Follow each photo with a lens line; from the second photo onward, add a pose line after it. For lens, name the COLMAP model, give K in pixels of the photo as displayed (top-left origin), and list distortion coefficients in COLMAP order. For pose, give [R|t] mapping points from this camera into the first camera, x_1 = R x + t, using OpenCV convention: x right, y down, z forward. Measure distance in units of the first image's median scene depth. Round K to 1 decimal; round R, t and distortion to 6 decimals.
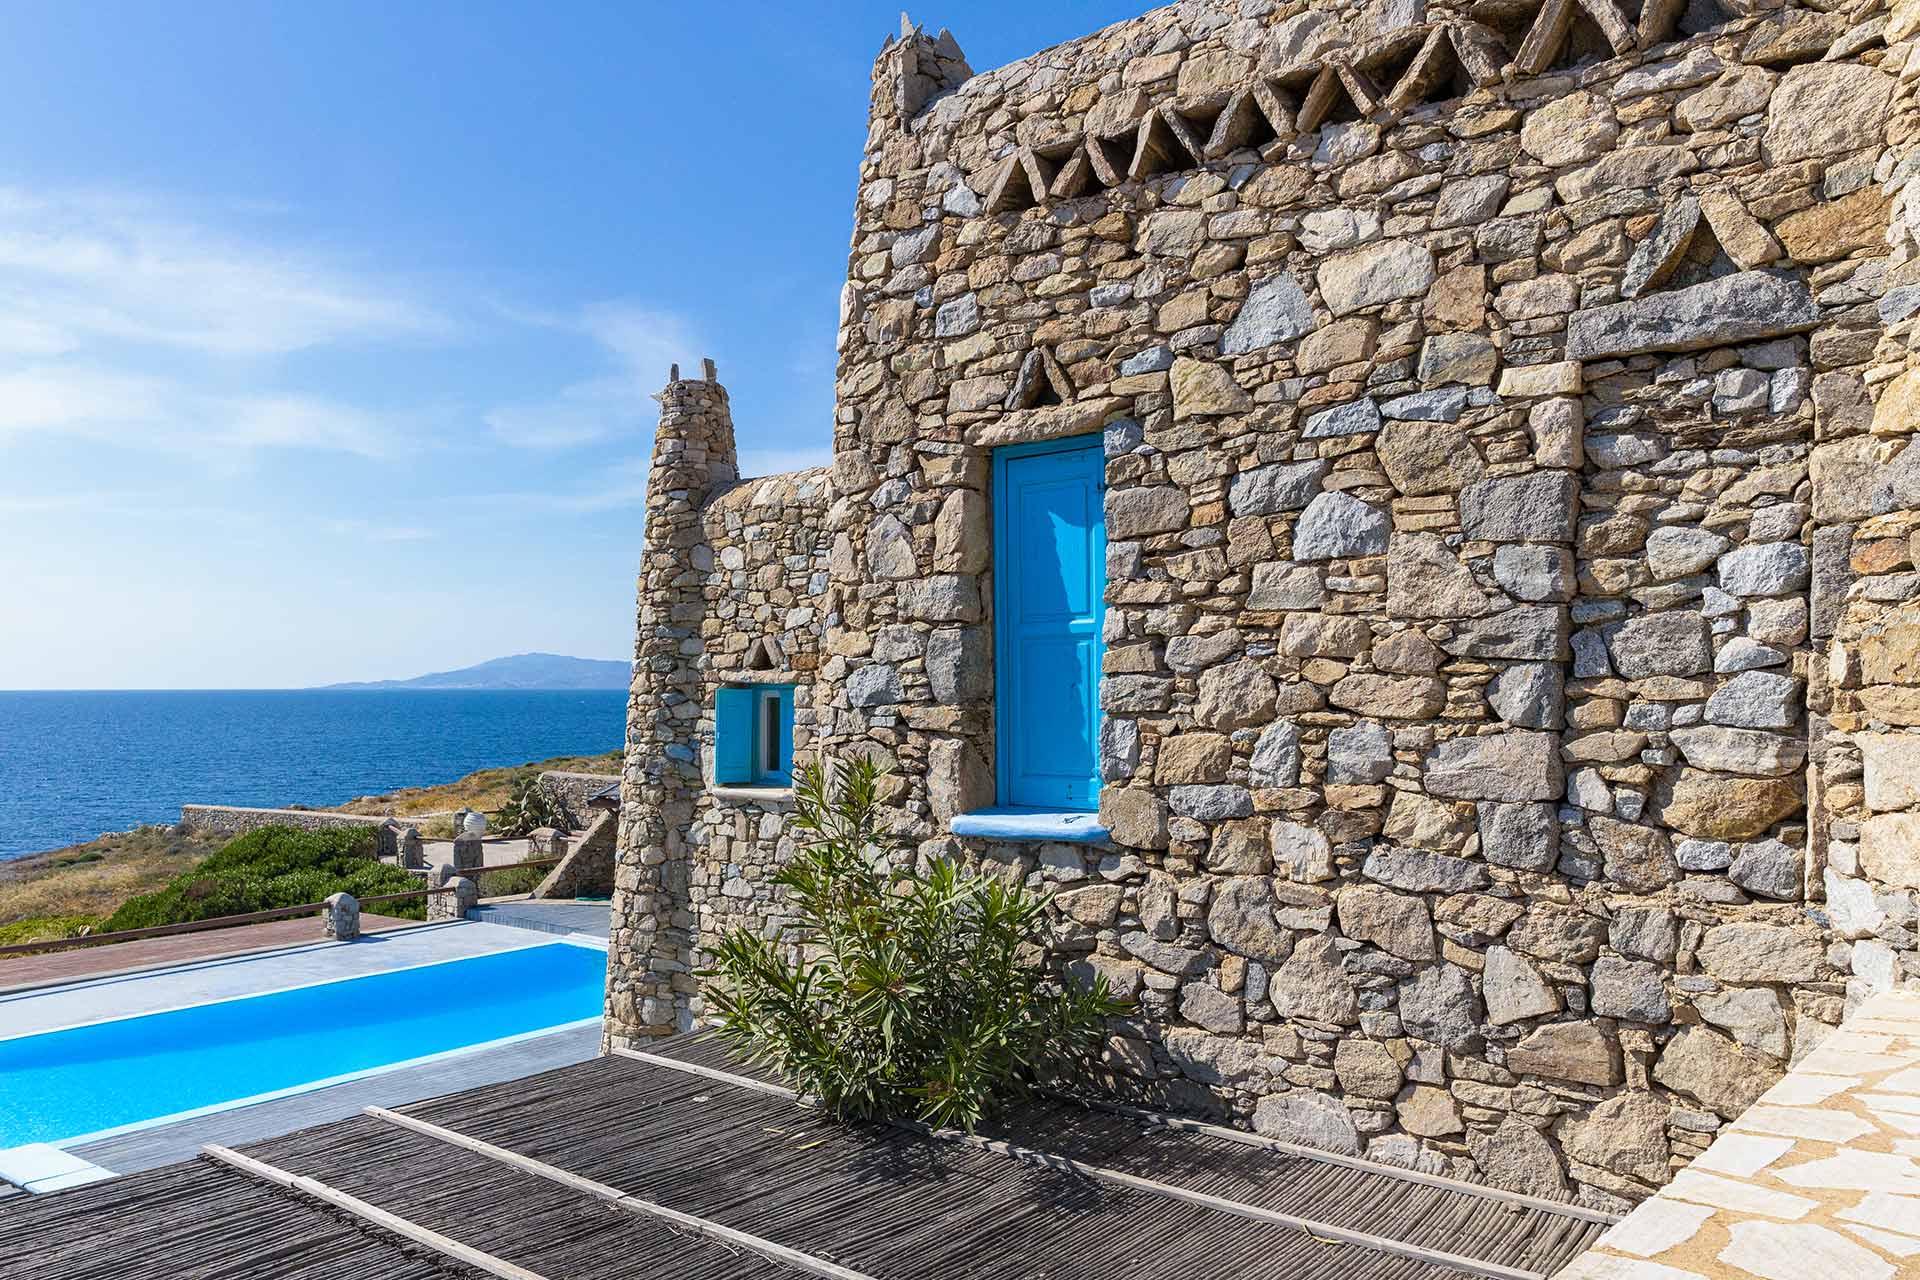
lens RADIAL K [[1444.3, 0, 810.9], [0, 1444.3, 731.1], [0, 0, 1]] dist [0.024729, -0.022382]
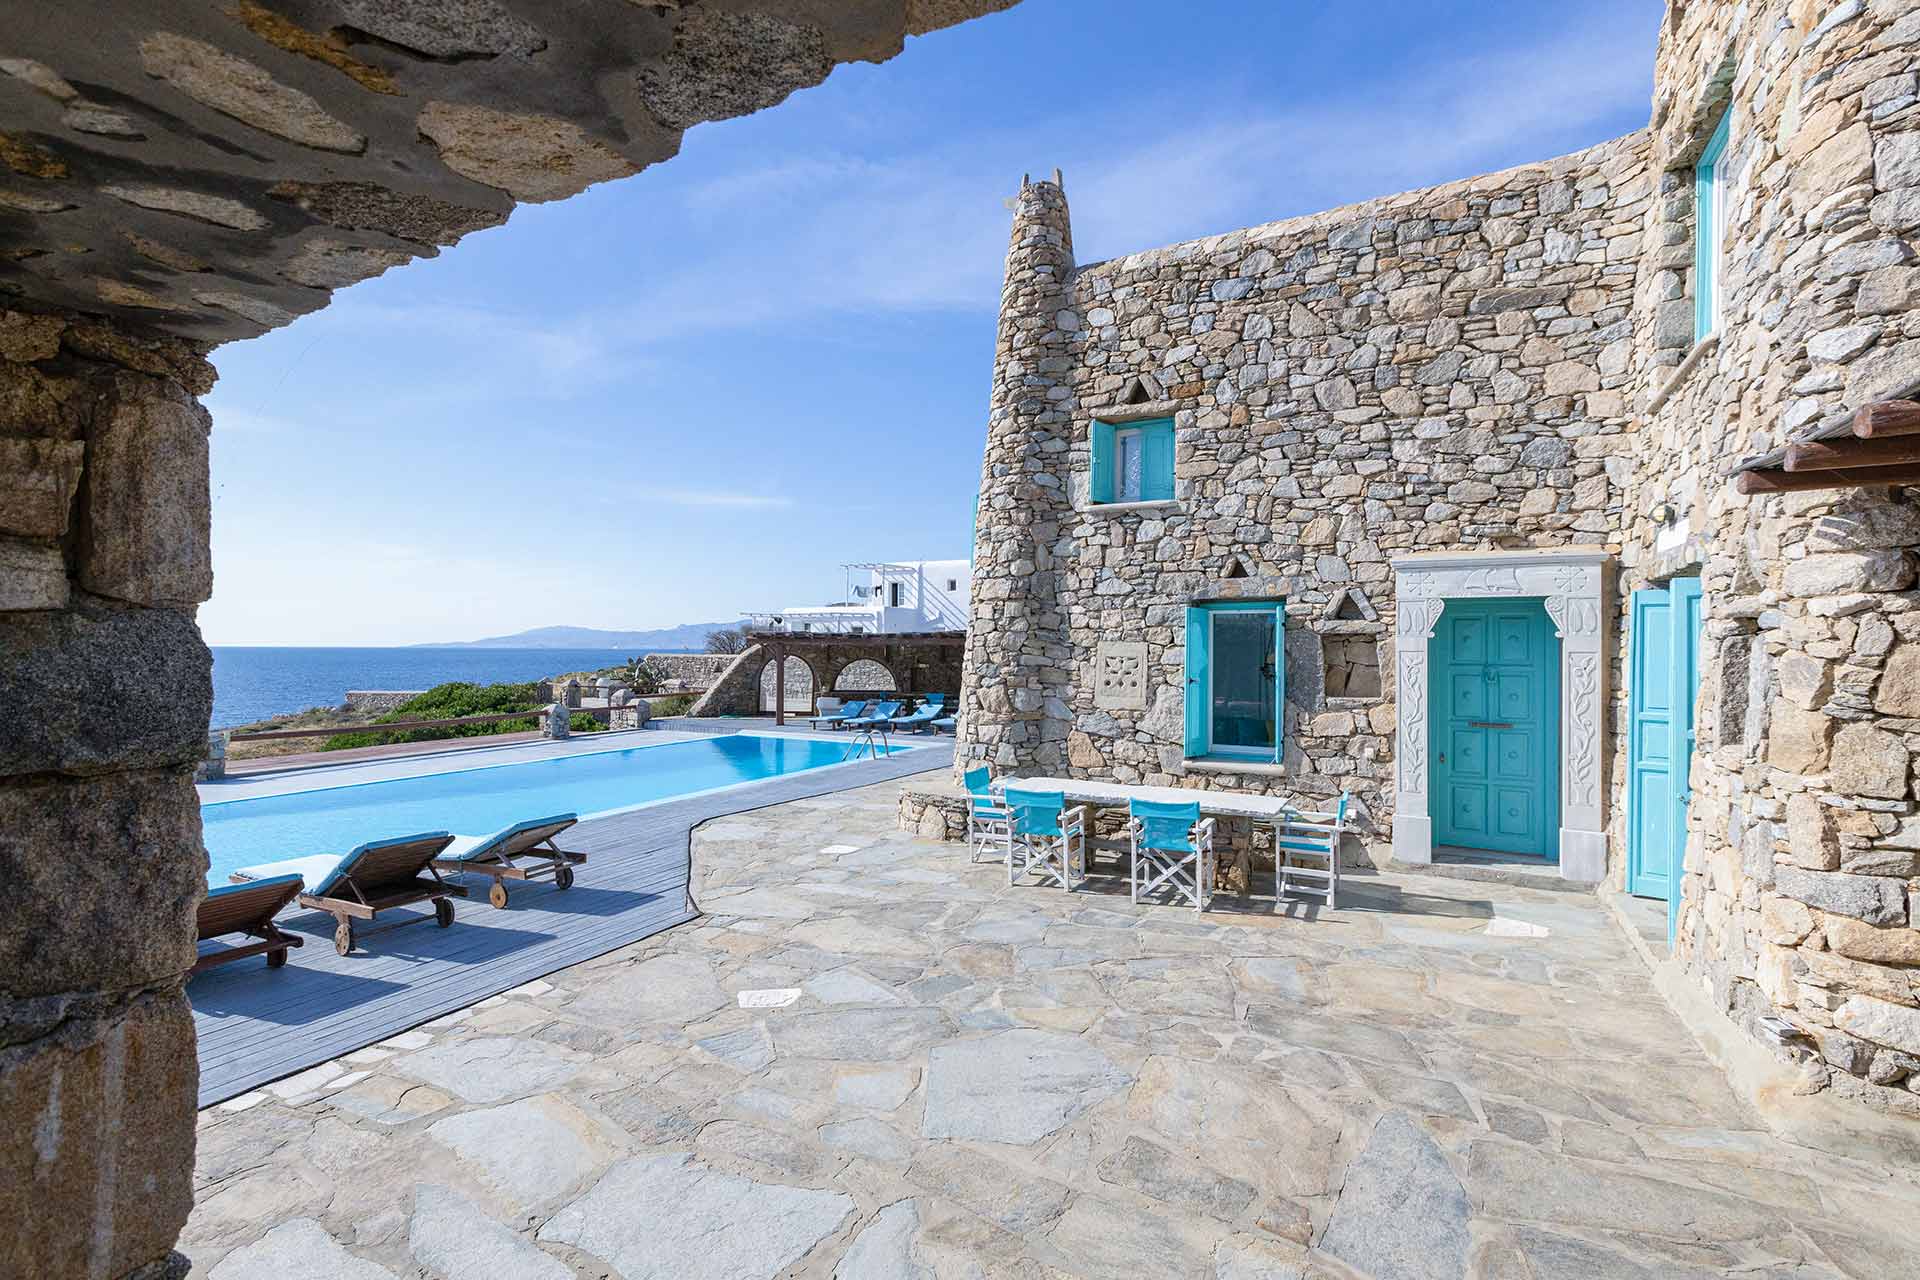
lens RADIAL K [[840.9, 0, 965.6], [0, 840.9, 641.1], [0, 0, 1]] dist [0.000171, 0.000390]
pose [[0.967715, 0.011942, 0.251764, -0.673923], [-0.002428, 0.999272, -0.038064, 0.354366], [-0.252036, 0.036224, 0.967040, 0.723188]]
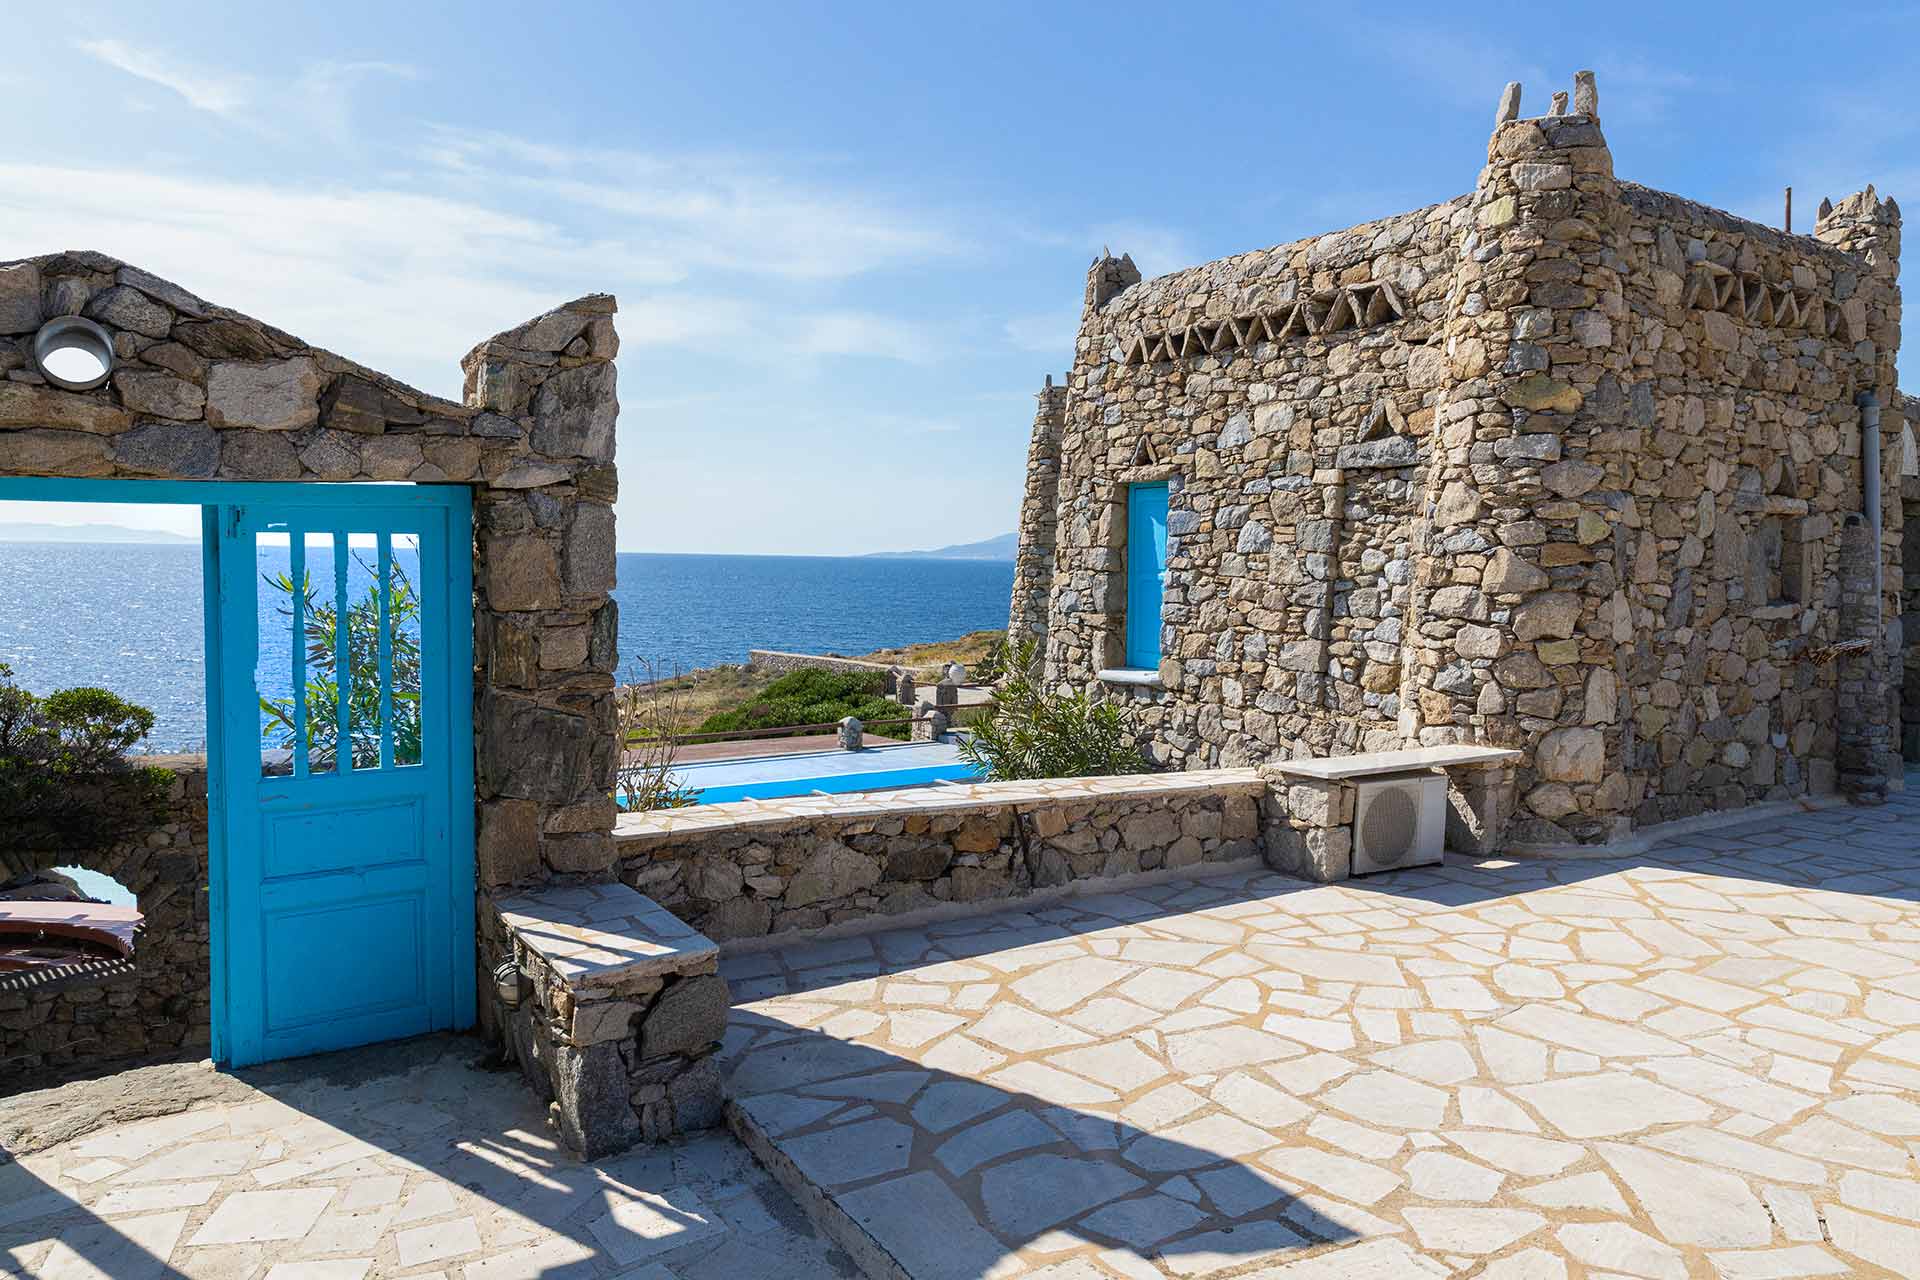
lens RADIAL K [[1273.6, 0, 943.8], [0, 1273.6, 601.2], [0, 0, 1]] dist [0.002404, 0.002361]
pose [[0.965436, 0.033035, -0.258540, 0.330913], [-0.033065, 0.999444, 0.004234, -0.034590], [0.258536, 0.004461, 0.965991, -0.710768]]
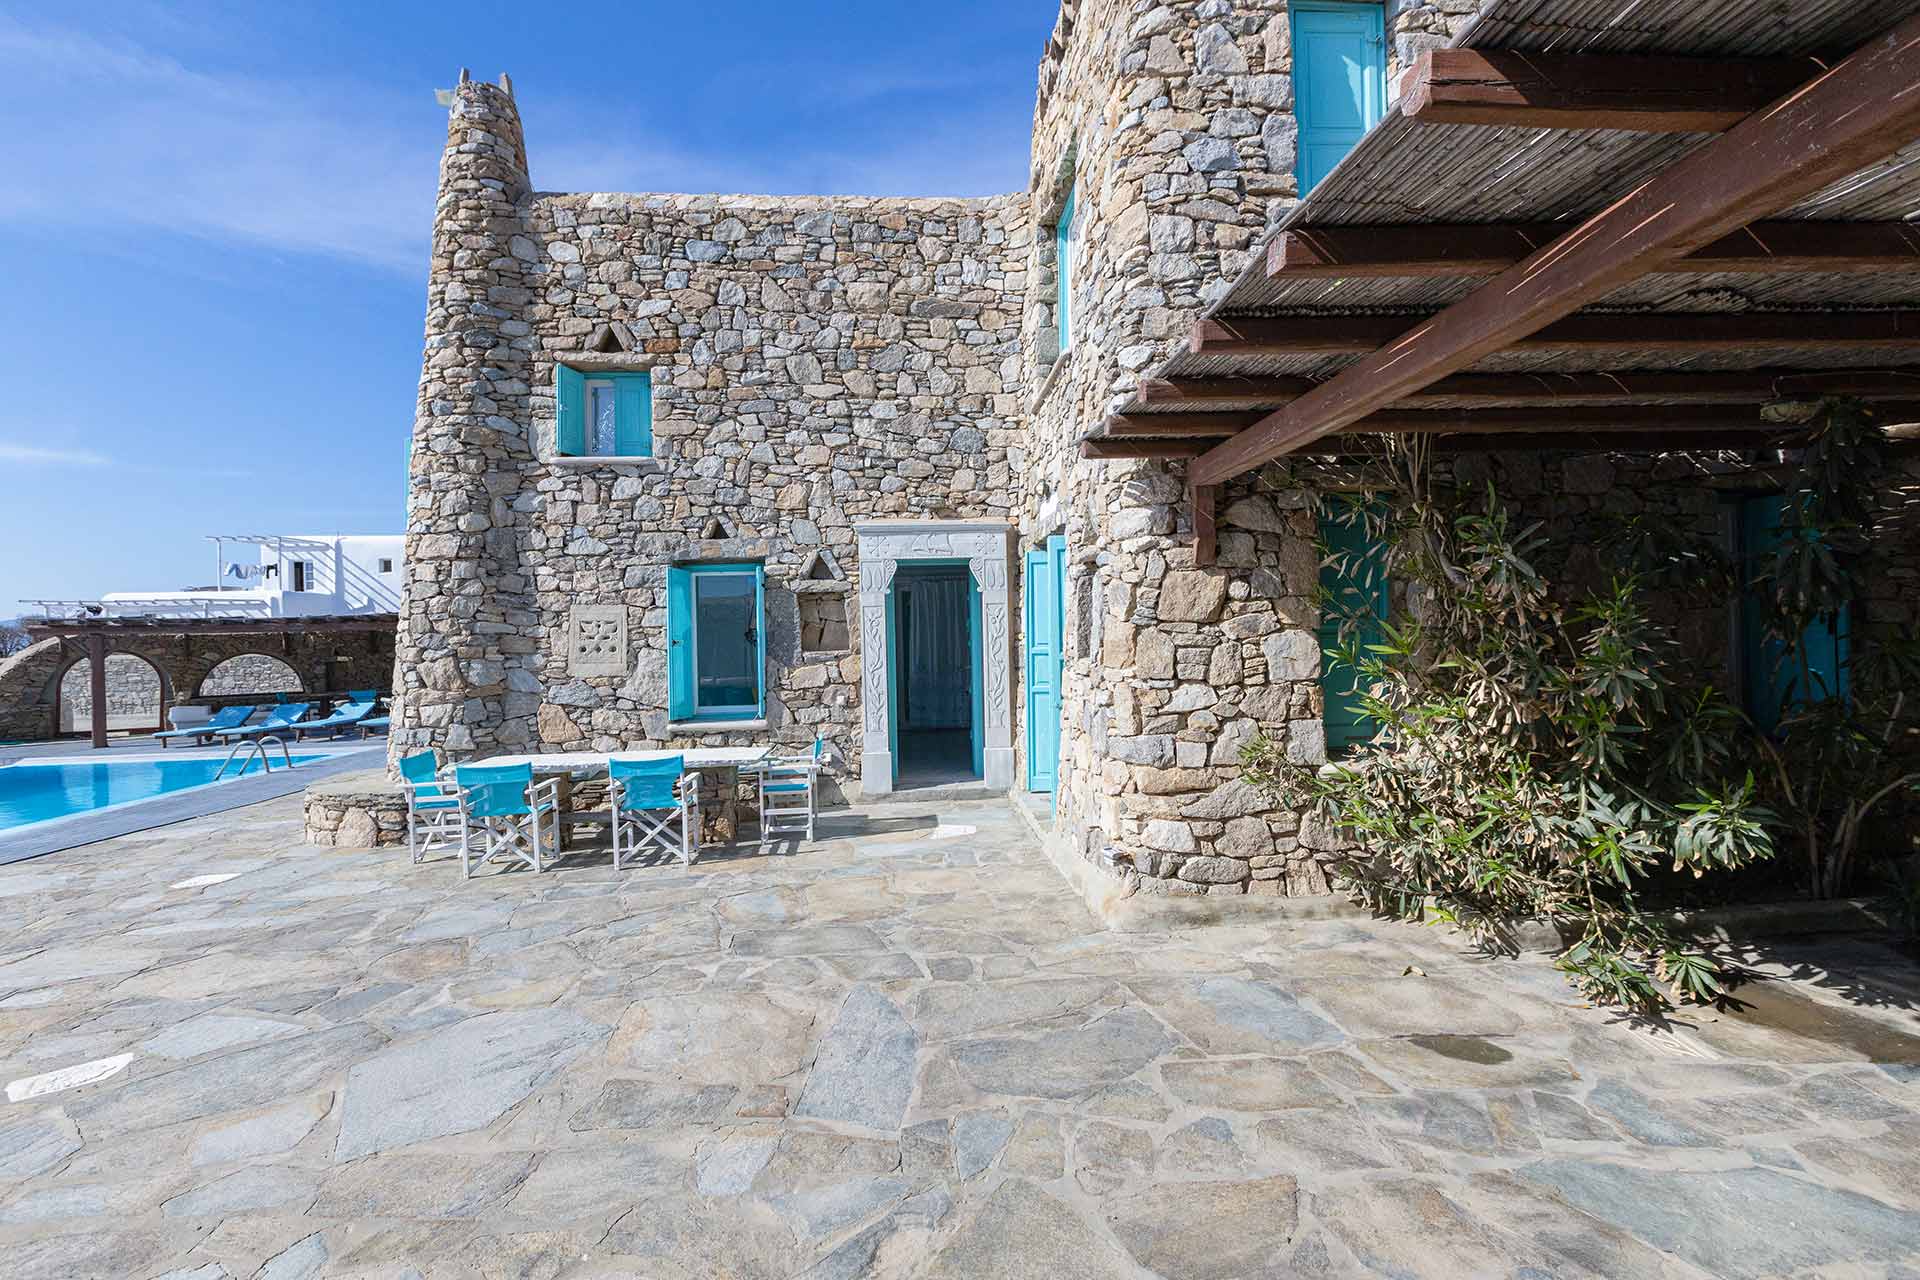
lens RADIAL K [[840.9, 0, 954.2], [0, 840.9, 635.3], [0, 0, 1]] dist [0.000171, 0.000390]
pose [[0.674960, -0.013089, 0.737738, -0.663276], [0.041540, 0.998931, -0.020282, 0.396987], [-0.736684, 0.044335, 0.674782, 0.720423]]
